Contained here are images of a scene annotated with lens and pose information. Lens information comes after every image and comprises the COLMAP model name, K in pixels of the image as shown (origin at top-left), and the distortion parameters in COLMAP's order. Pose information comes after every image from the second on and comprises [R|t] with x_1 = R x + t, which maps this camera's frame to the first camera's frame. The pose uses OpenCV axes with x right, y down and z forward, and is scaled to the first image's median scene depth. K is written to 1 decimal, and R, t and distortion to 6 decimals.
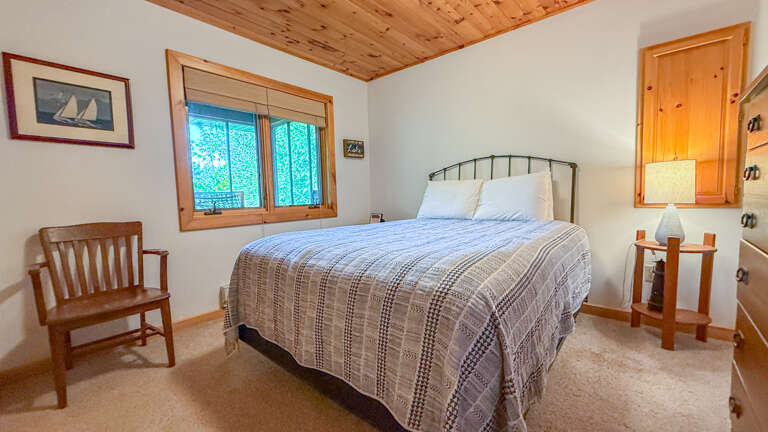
lens RADIAL K [[311.2, 0, 382.4], [0, 311.2, 215.1], [0, 0, 1]] dist [0.001600, -0.000059]
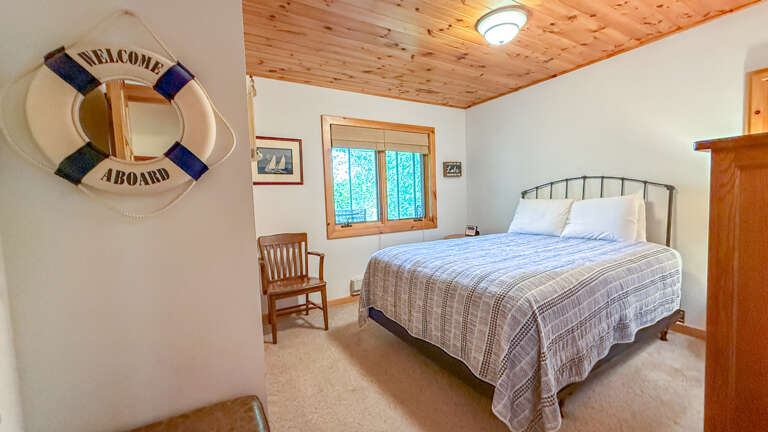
lens RADIAL K [[311.2, 0, 382.1], [0, 311.2, 216.3], [0, 0, 1]] dist [0.001600, -0.000059]
pose [[0.949187, 0.012434, -0.314468, 0.045302], [-0.011622, 0.999923, 0.004457, -0.069760], [0.314499, -0.000575, 0.949258, -0.312293]]
